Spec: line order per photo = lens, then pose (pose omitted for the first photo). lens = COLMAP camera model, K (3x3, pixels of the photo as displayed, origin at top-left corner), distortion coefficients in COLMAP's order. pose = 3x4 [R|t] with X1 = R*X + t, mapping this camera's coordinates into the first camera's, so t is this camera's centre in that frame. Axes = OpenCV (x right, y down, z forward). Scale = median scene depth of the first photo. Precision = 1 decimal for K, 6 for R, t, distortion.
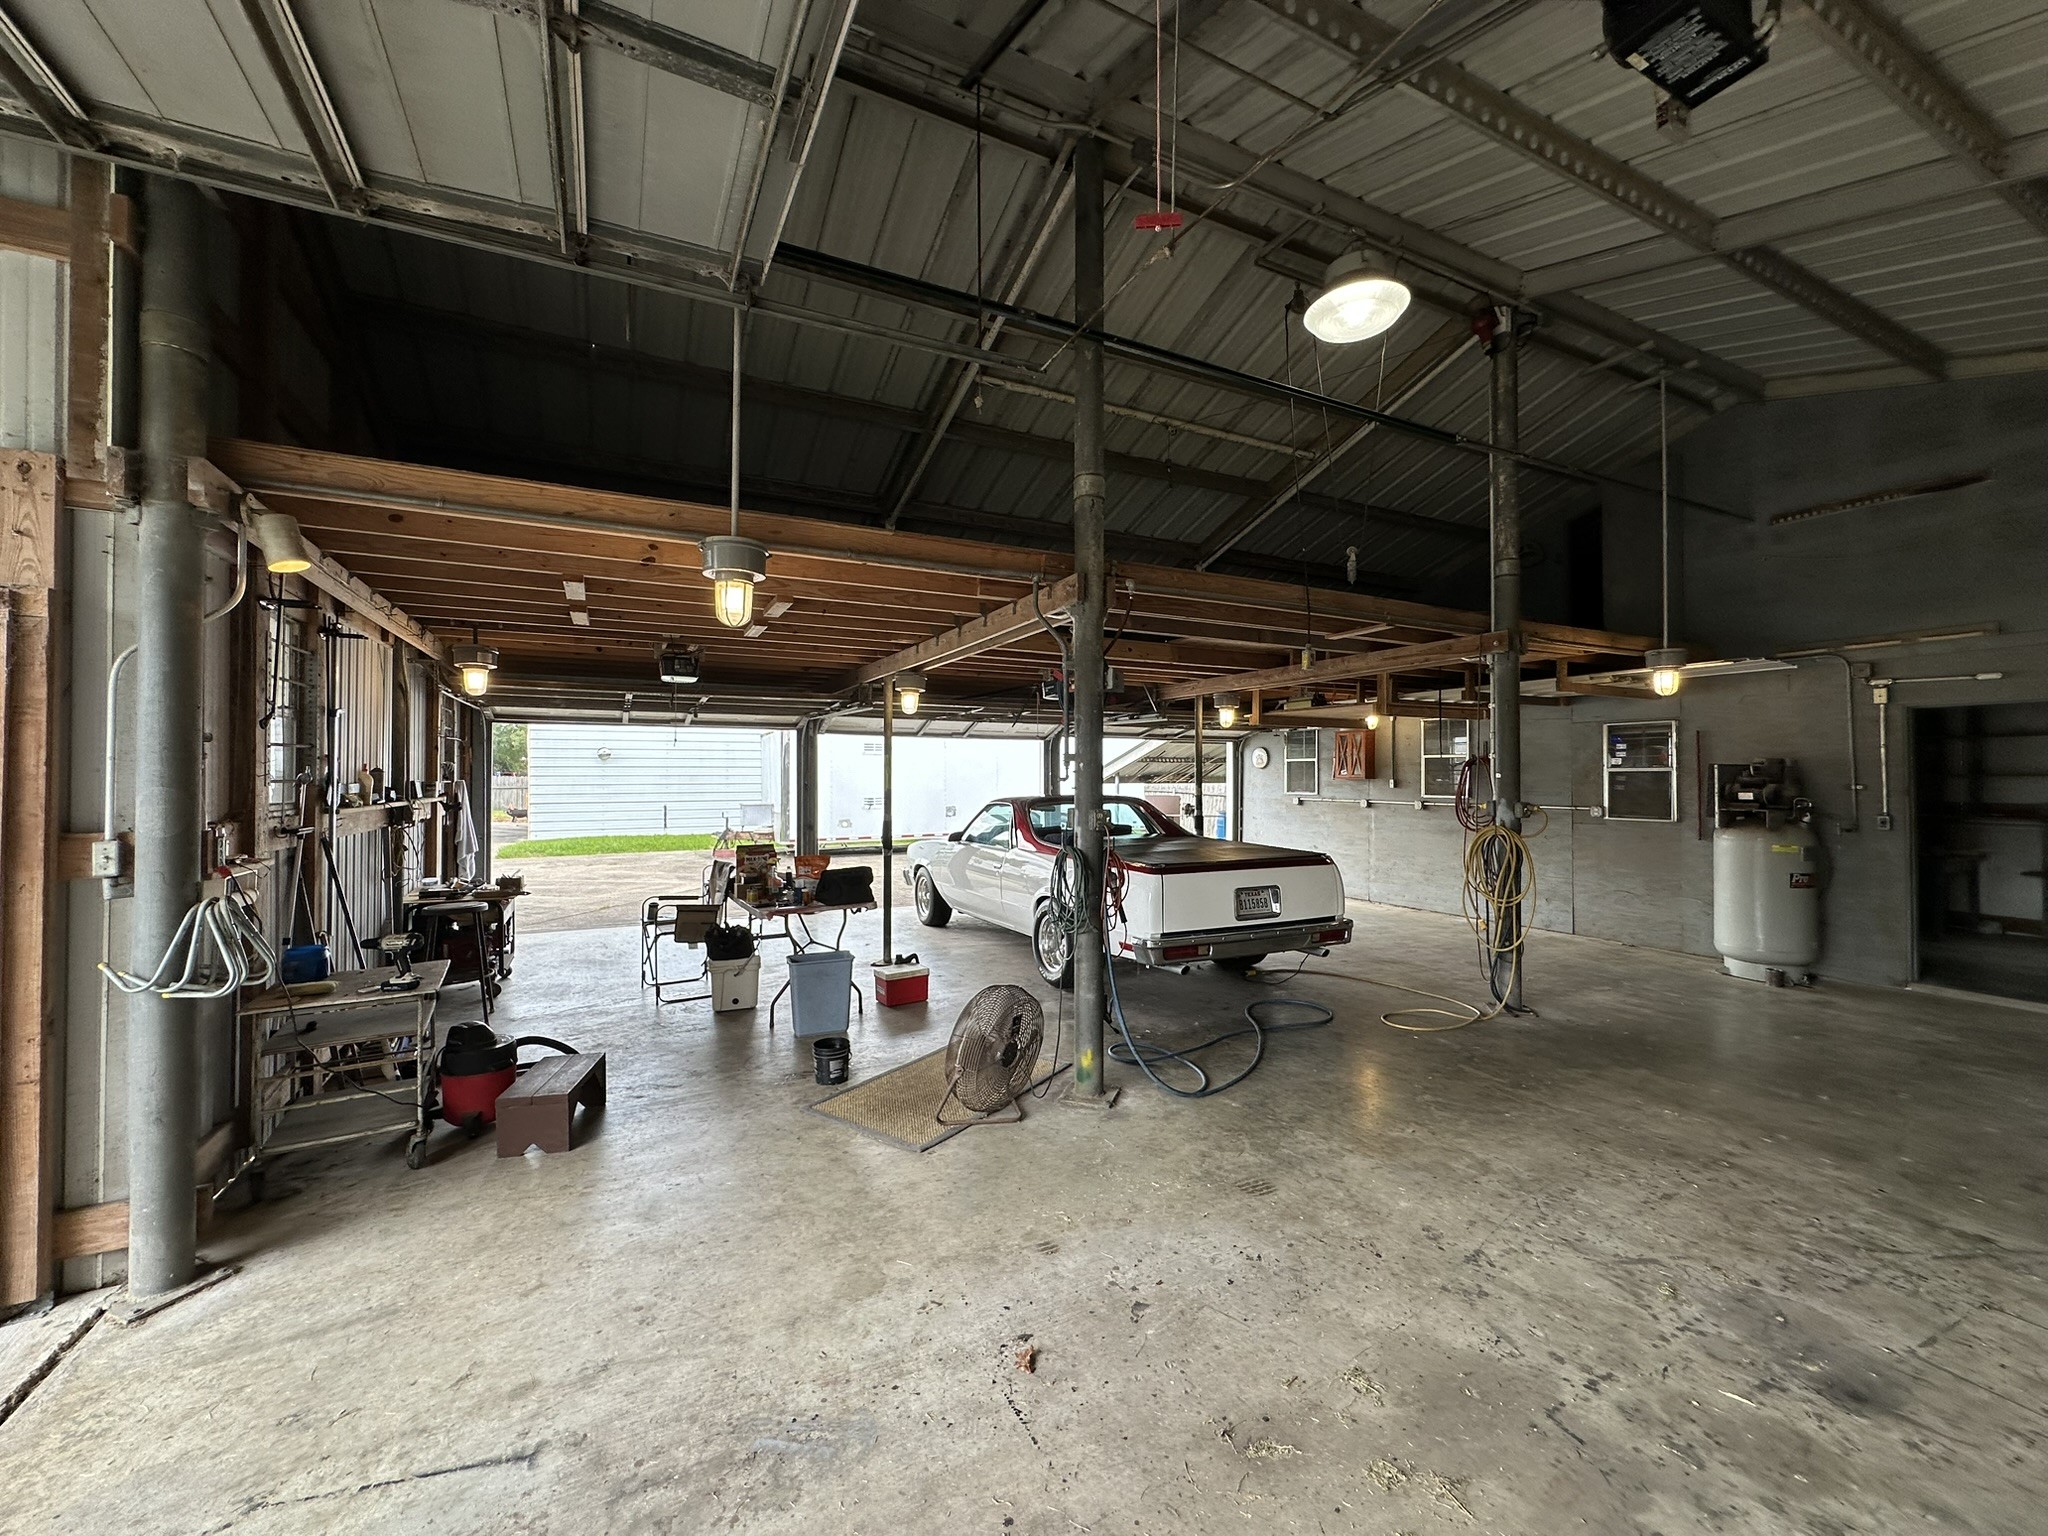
lens RADIAL K [[821.2, 0, 1020.4], [0, 821.2, 766.6], [0, 0, 1]] dist [-0.003362, -0.000398]
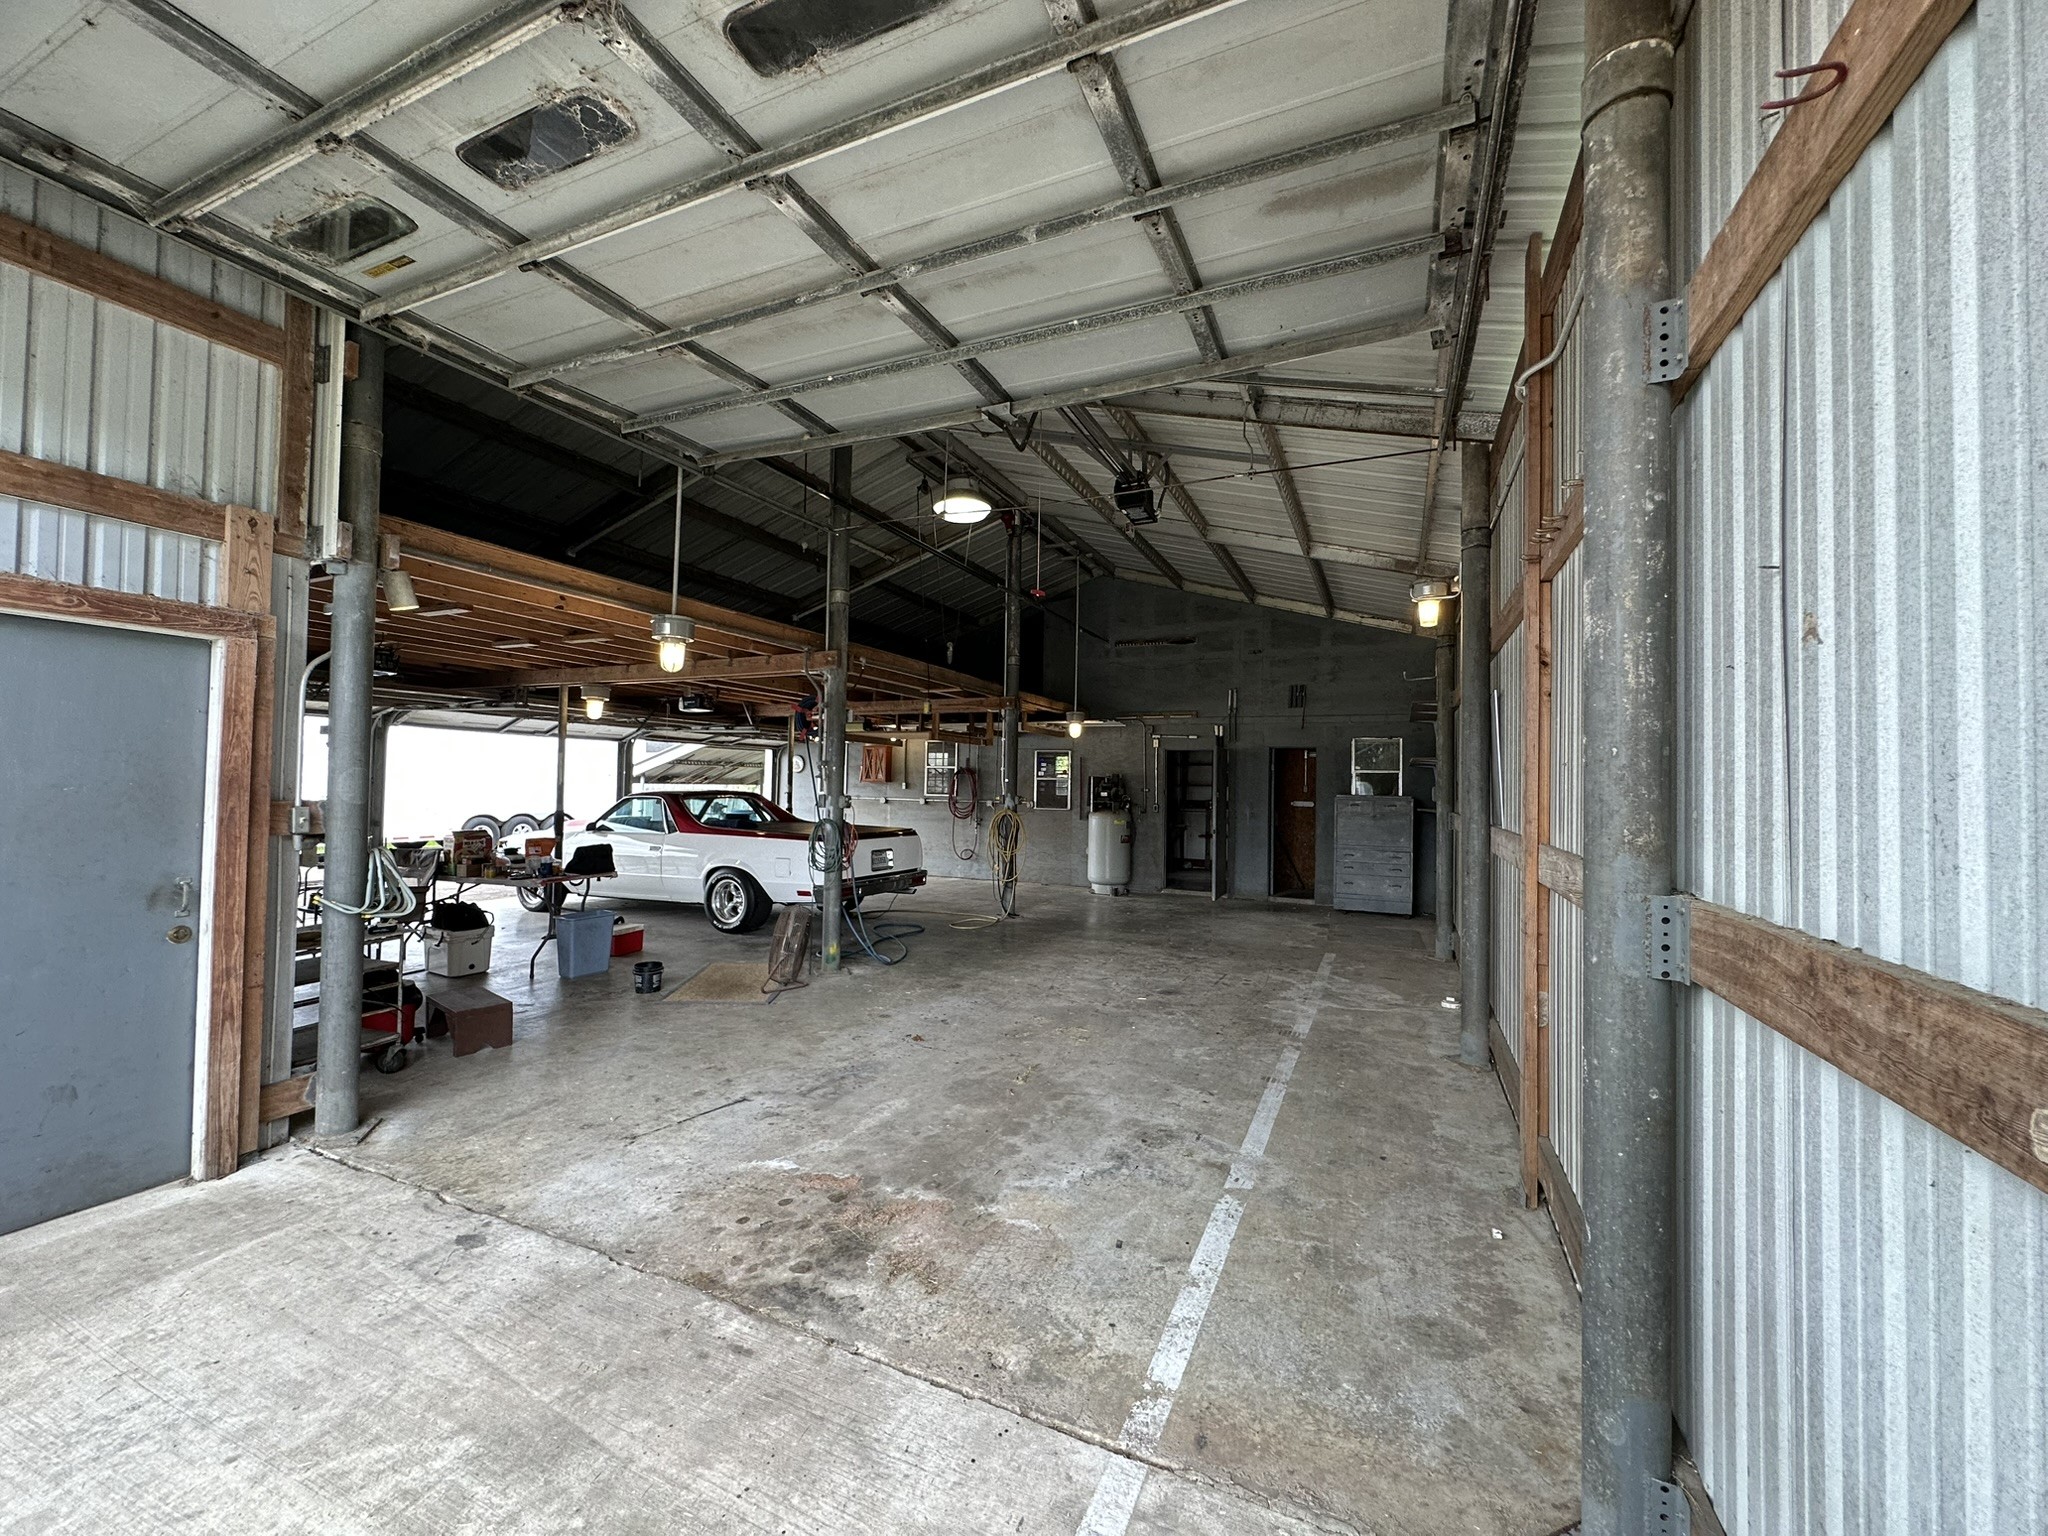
lens RADIAL K [[821.2, 0, 1026.2], [0, 821.2, 766.9], [0, 0, 1]] dist [-0.003362, -0.000398]
pose [[0.773319, 0.028367, 0.633382, -0.430088], [-0.024863, 0.999587, -0.014412, 0.006207], [-0.633529, -0.004603, 0.773705, -0.323573]]
